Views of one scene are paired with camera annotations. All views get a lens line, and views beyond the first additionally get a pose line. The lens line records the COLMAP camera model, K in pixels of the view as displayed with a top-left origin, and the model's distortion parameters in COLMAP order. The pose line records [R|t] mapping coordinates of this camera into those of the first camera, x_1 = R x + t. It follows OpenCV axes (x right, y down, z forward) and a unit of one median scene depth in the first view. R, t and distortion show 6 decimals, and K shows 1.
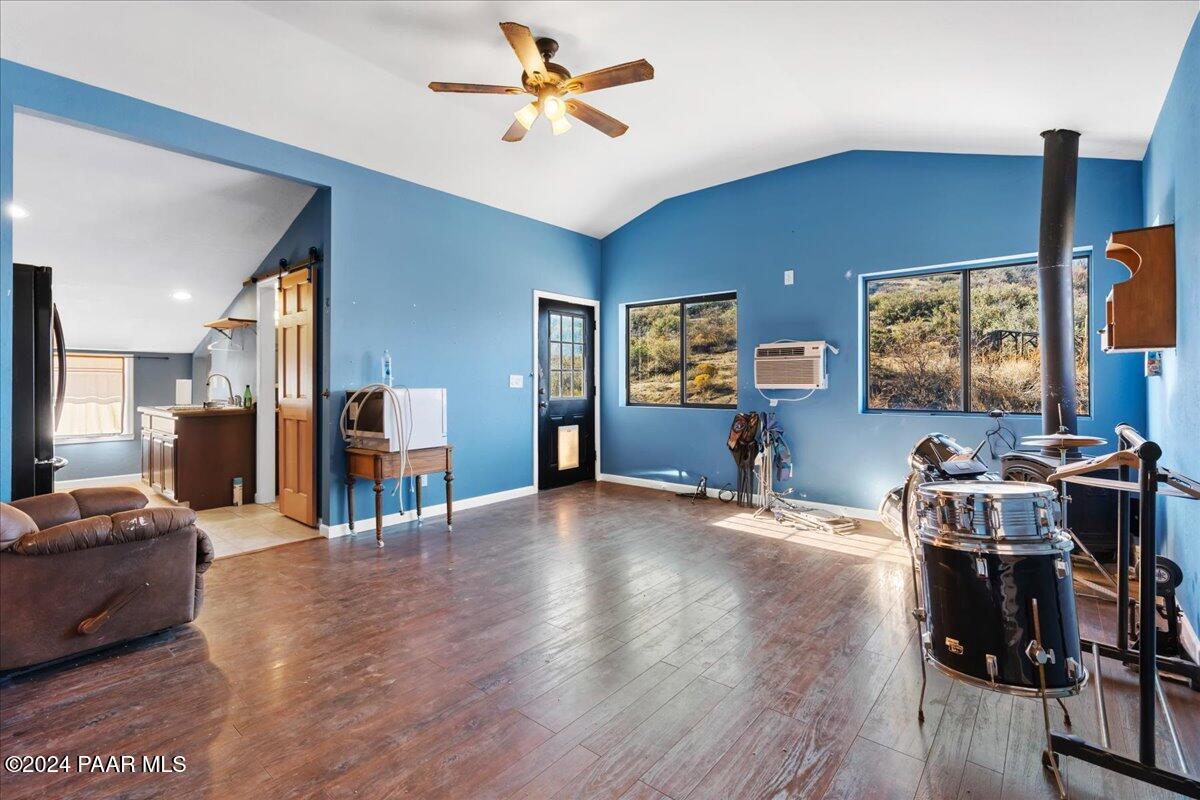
lens RADIAL K [[543.8, 0, 600.7], [0, 543.8, 378.5], [0, 0, 1]] dist [0.000614, 0.000082]
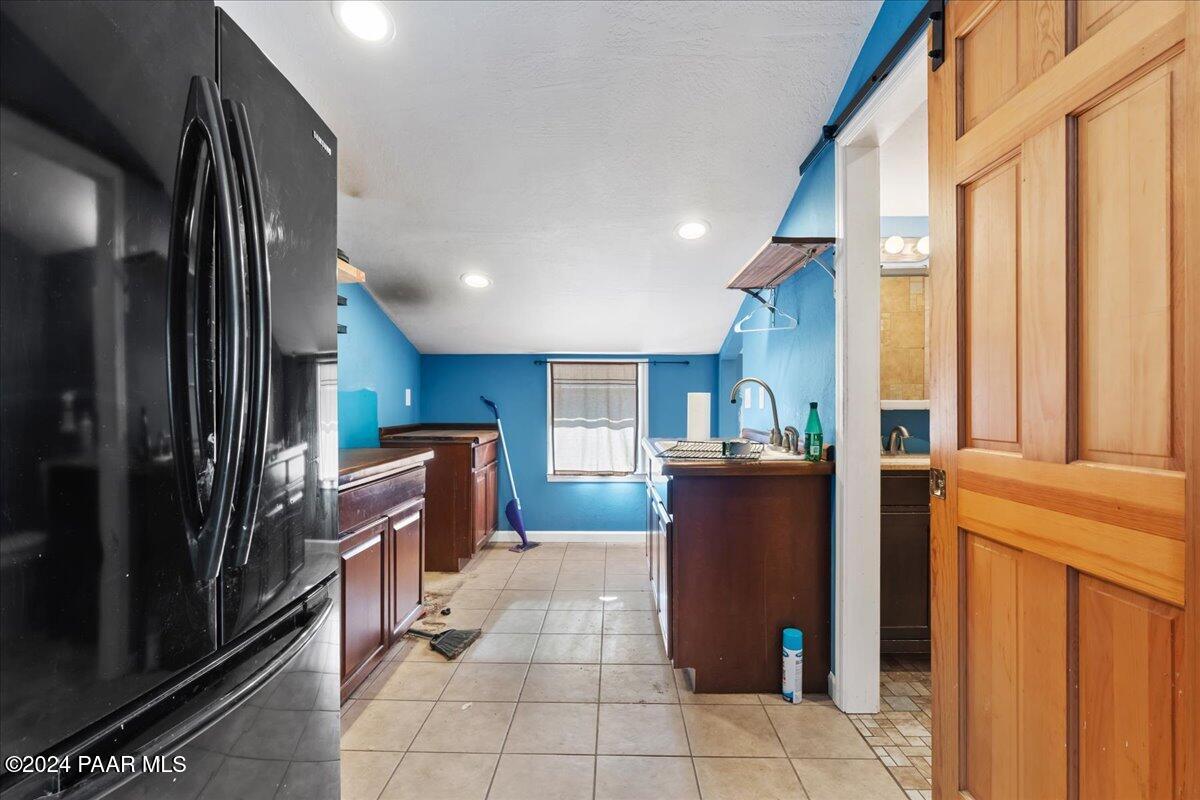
lens RADIAL K [[535.7, 0, 600.0], [0, 535.7, 400.0], [0, 0, 1]] dist [-0.001366, -0.000186]
pose [[0.624898, -0.000271, -0.780707, -0.430819], [-0.001111, 0.999999, -0.001237, 0.010552], [0.780706, 0.001641, 0.624897, 0.618162]]
